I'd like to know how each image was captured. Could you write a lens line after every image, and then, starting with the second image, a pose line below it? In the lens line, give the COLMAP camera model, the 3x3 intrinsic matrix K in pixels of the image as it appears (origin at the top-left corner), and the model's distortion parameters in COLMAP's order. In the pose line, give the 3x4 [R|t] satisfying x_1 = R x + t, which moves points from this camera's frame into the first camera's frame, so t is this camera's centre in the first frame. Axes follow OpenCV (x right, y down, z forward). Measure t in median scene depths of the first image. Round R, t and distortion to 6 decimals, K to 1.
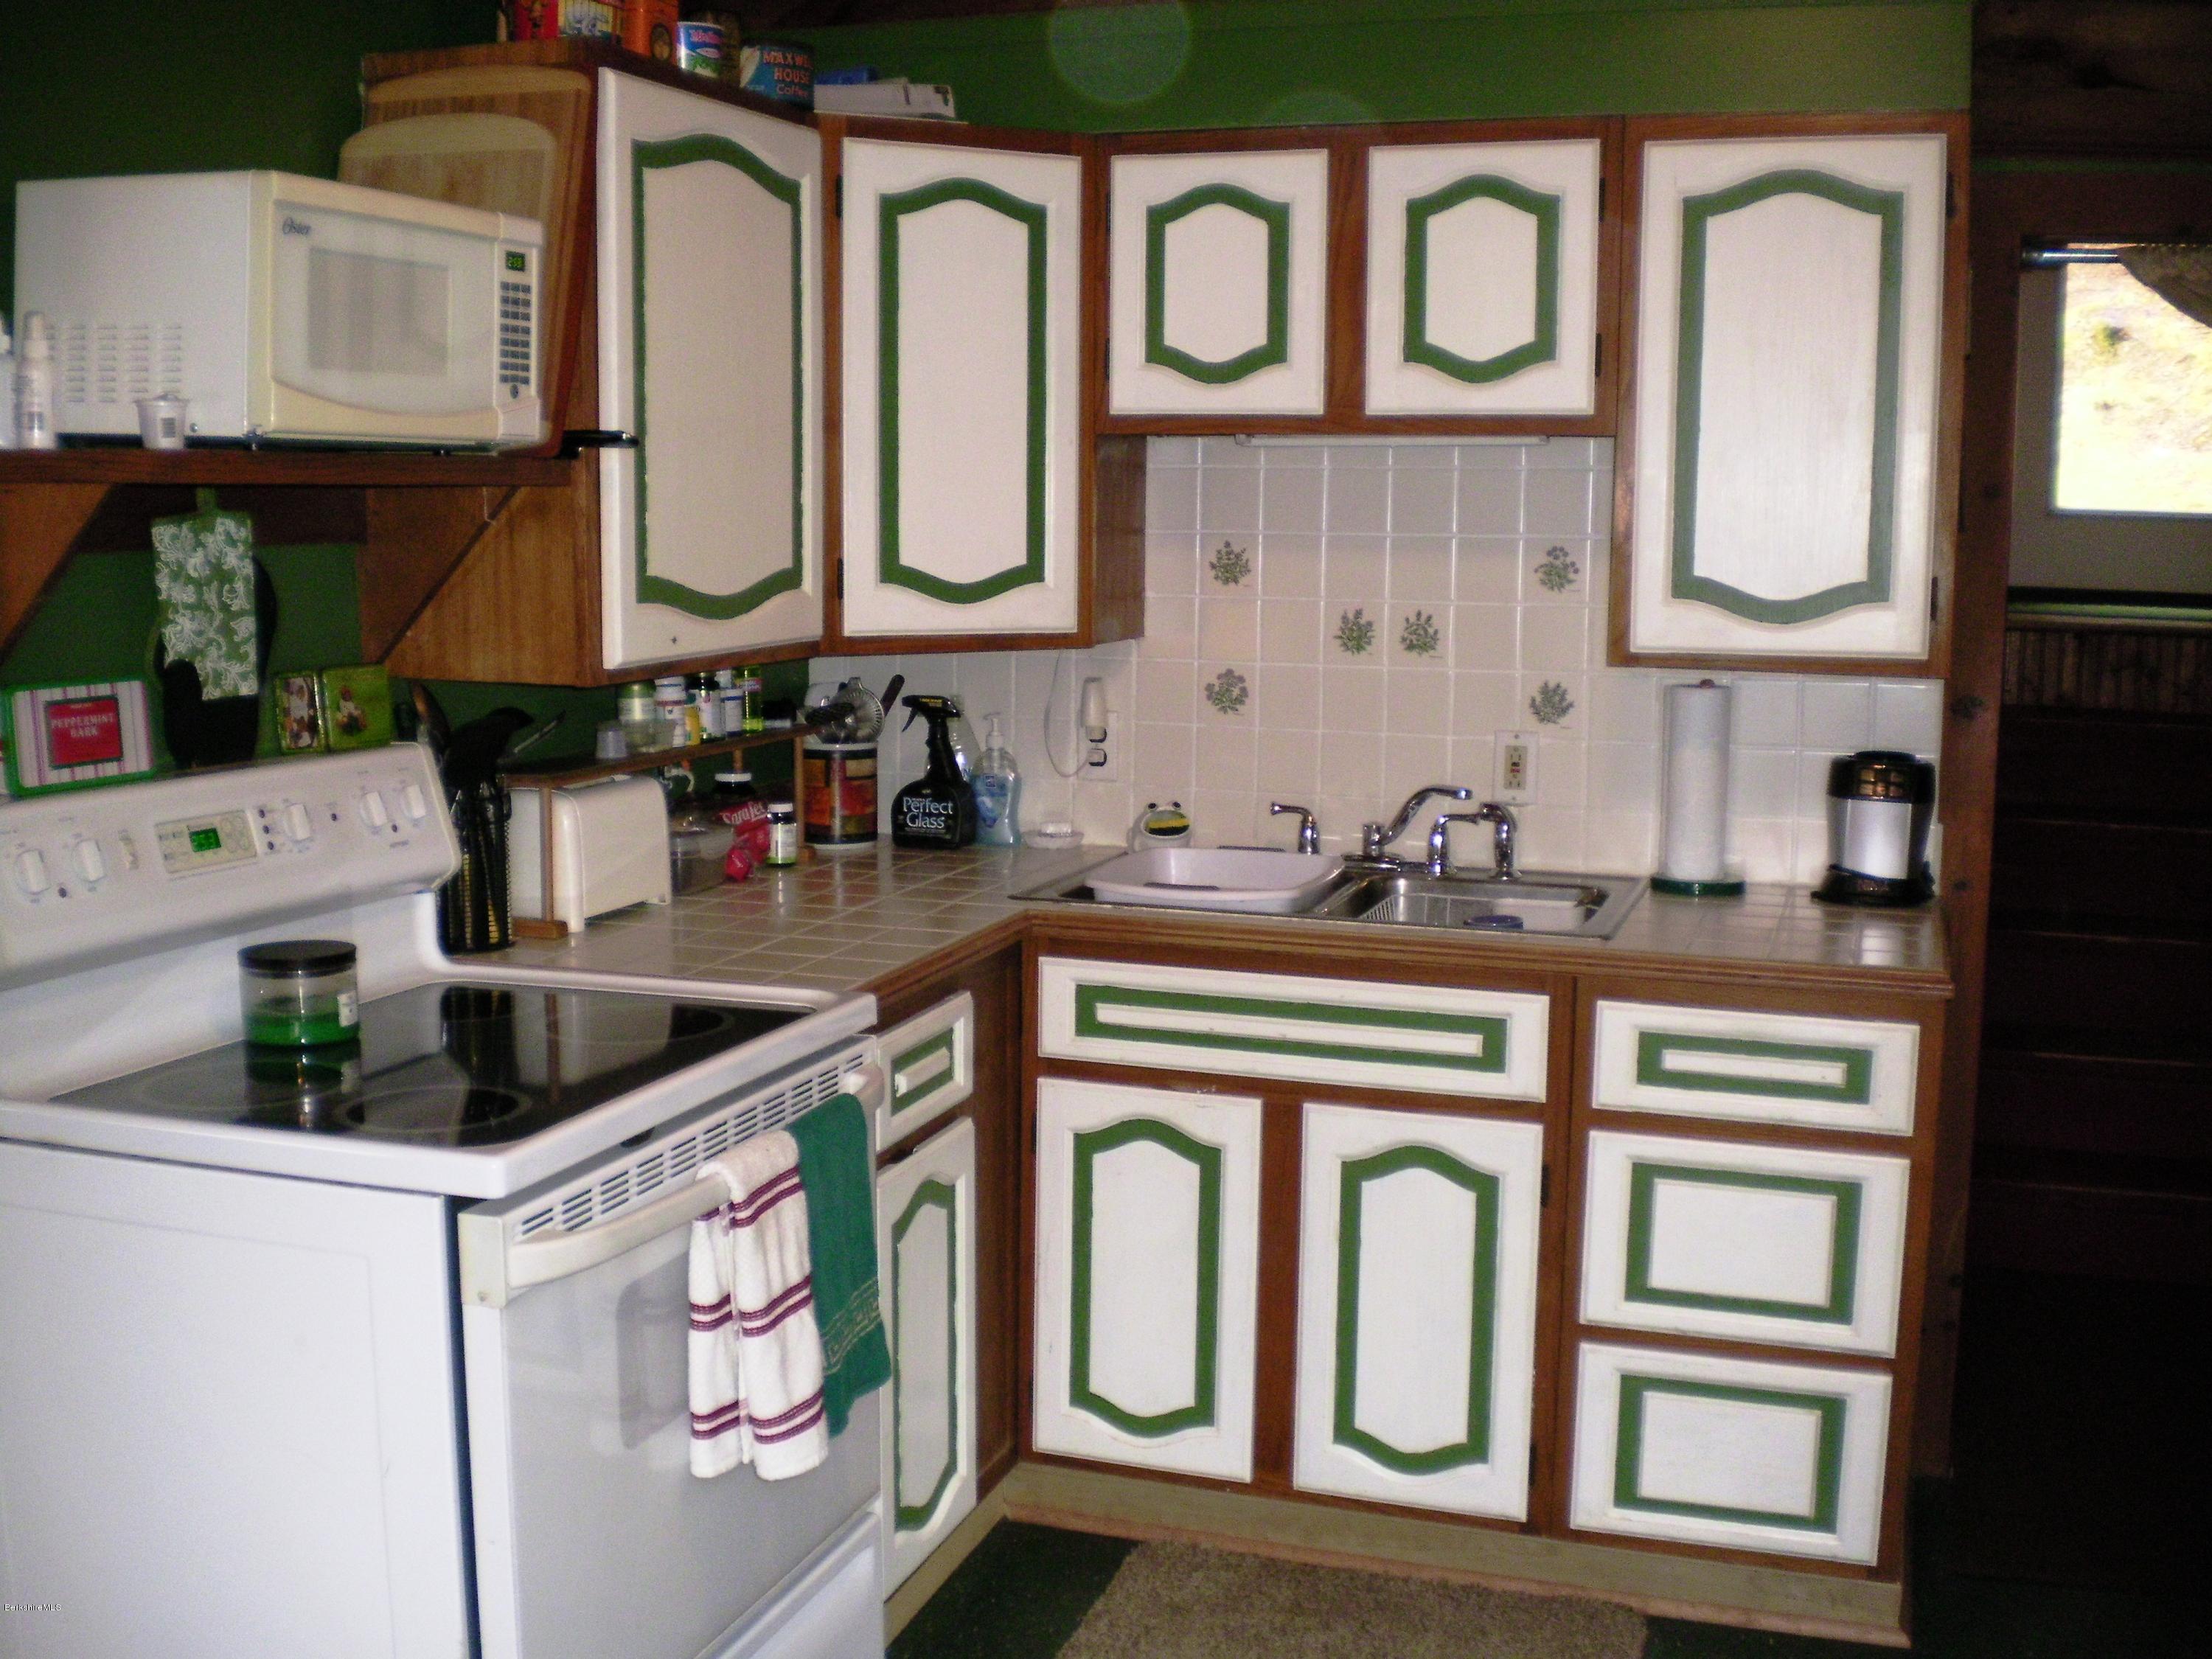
lens RADIAL K [[2410.1, 0, 1106.0], [0, 2410.1, 829.5], [0, 0, 1]] dist [-0.024071, -0.249823]
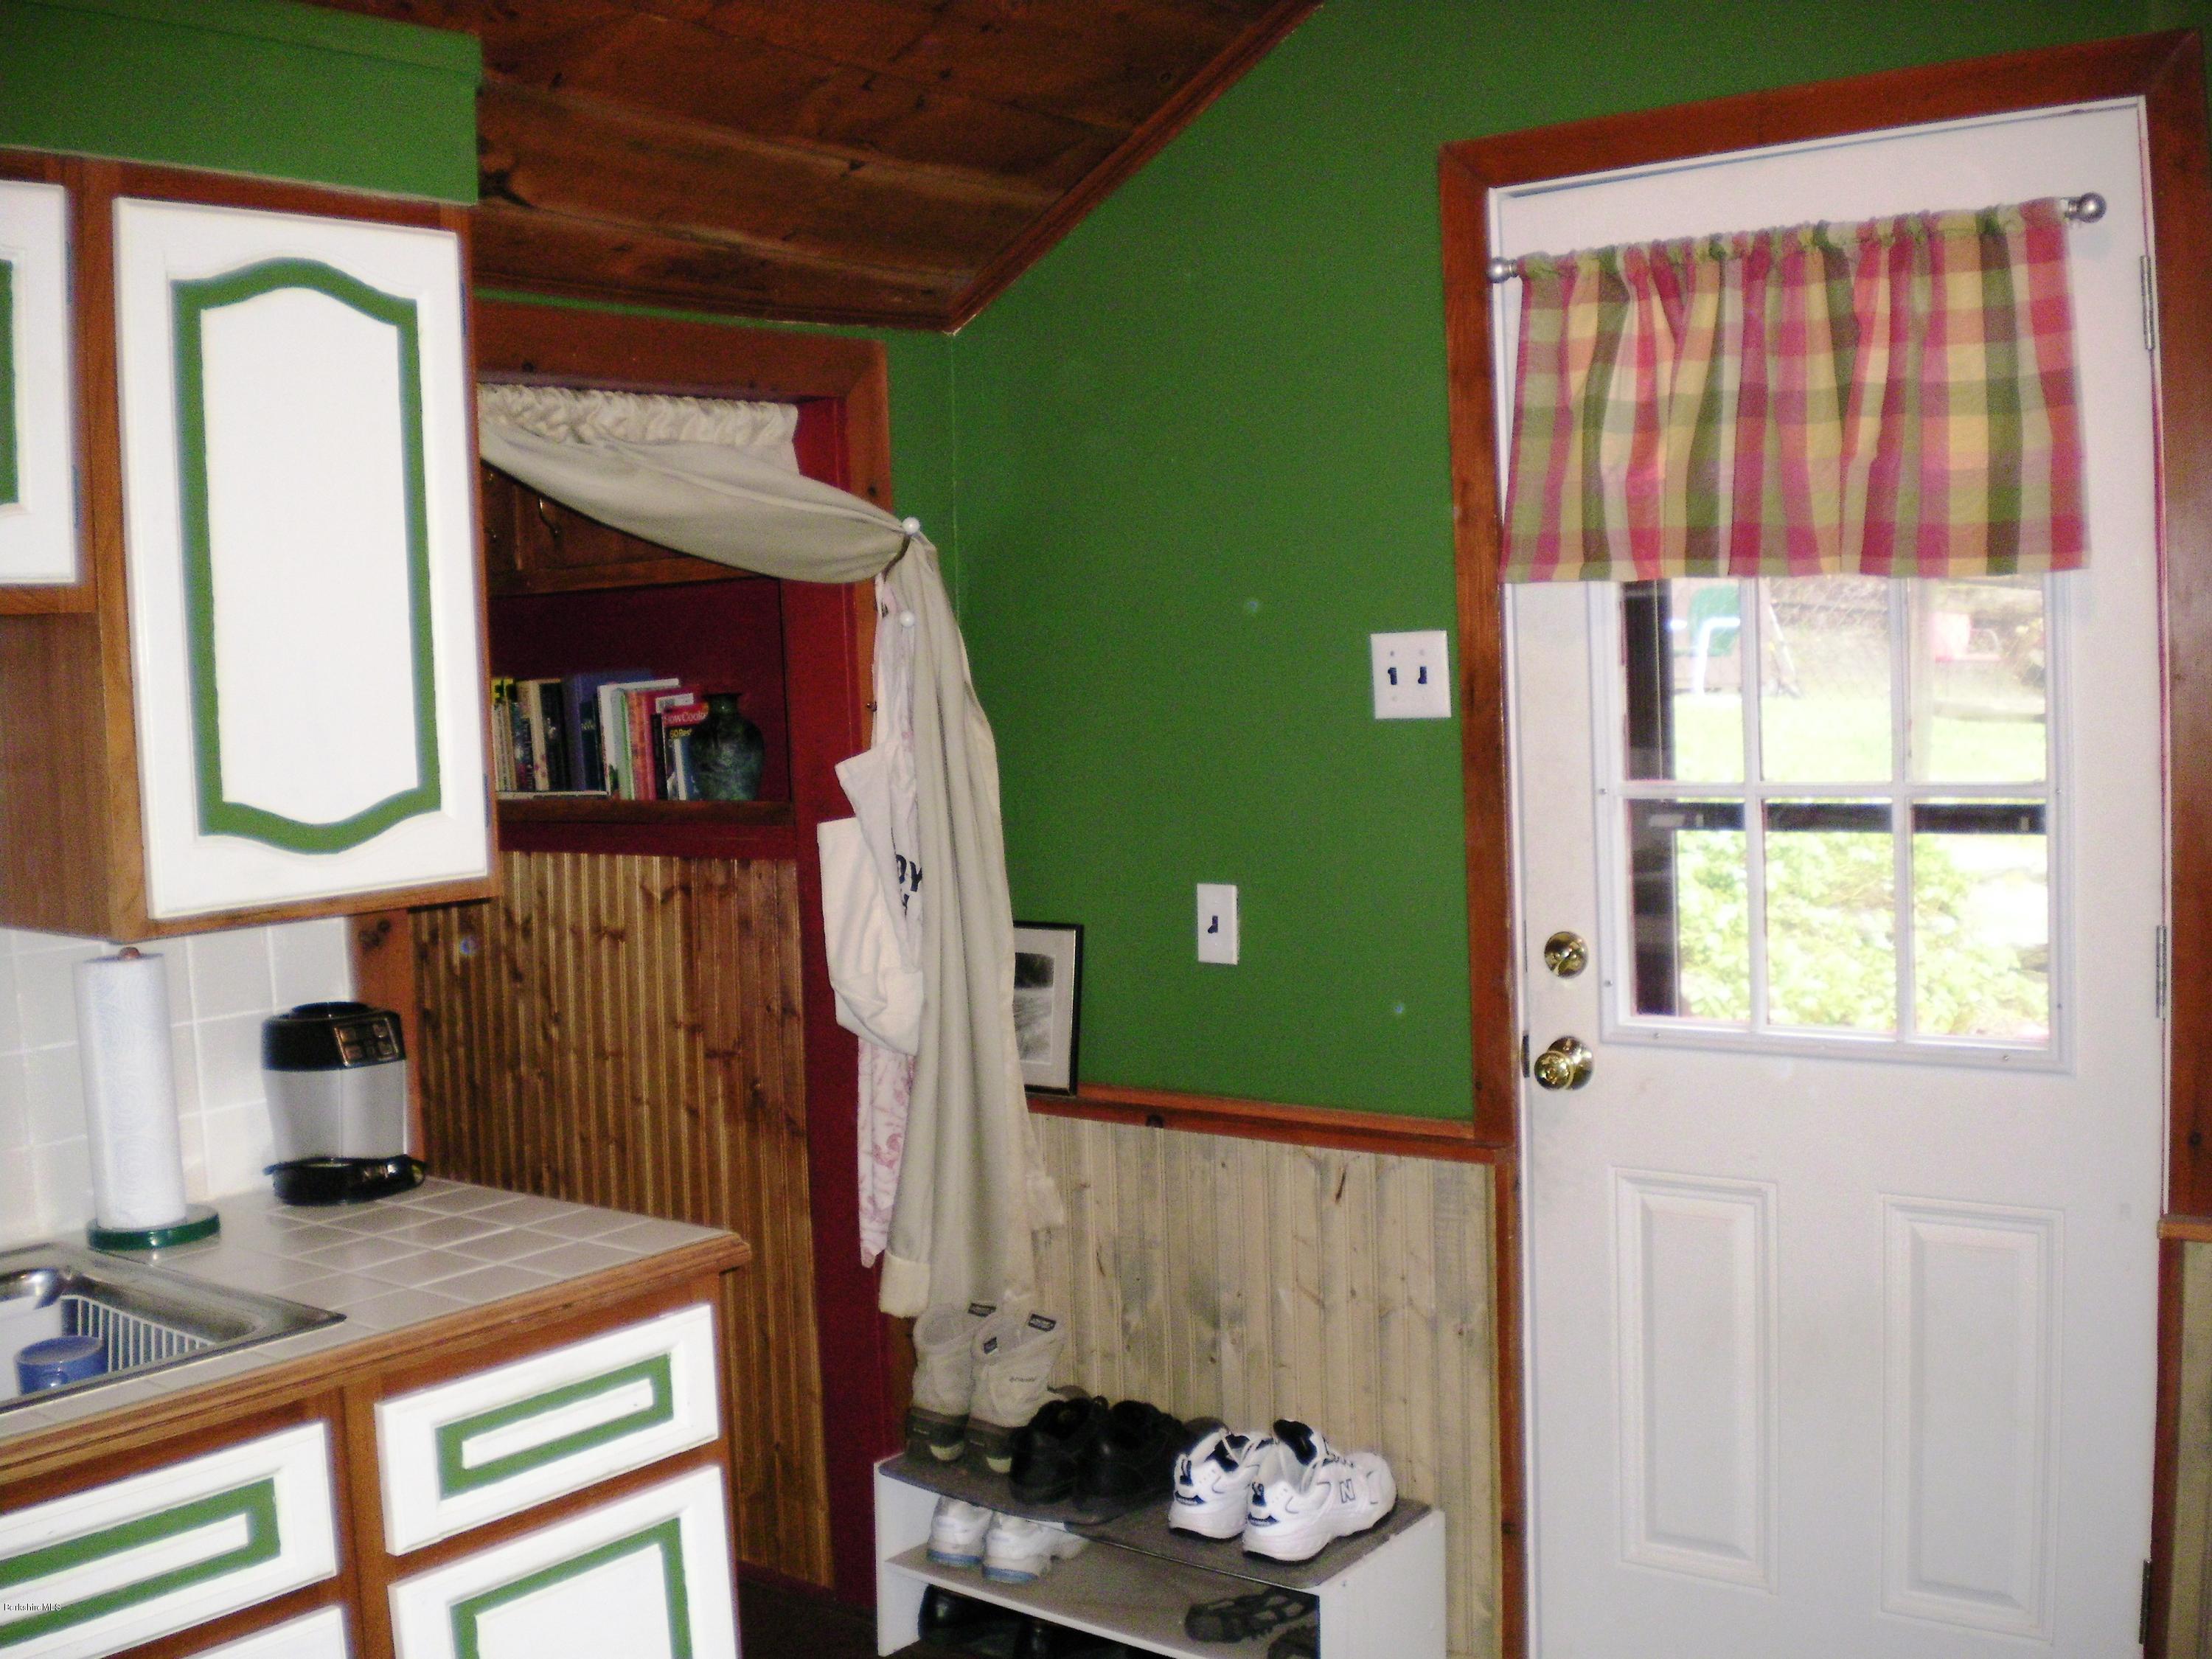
lens RADIAL K [[2410.1, 0, 1106.0], [0, 2410.1, 829.5], [0, 0, 1]] dist [-0.024071, -0.249823]
pose [[0.320248, -0.094694, 0.942589, -0.366010], [0.162114, 0.985792, 0.043956, -0.090357], [-0.933360, 0.138731, 0.331049, 0.542448]]
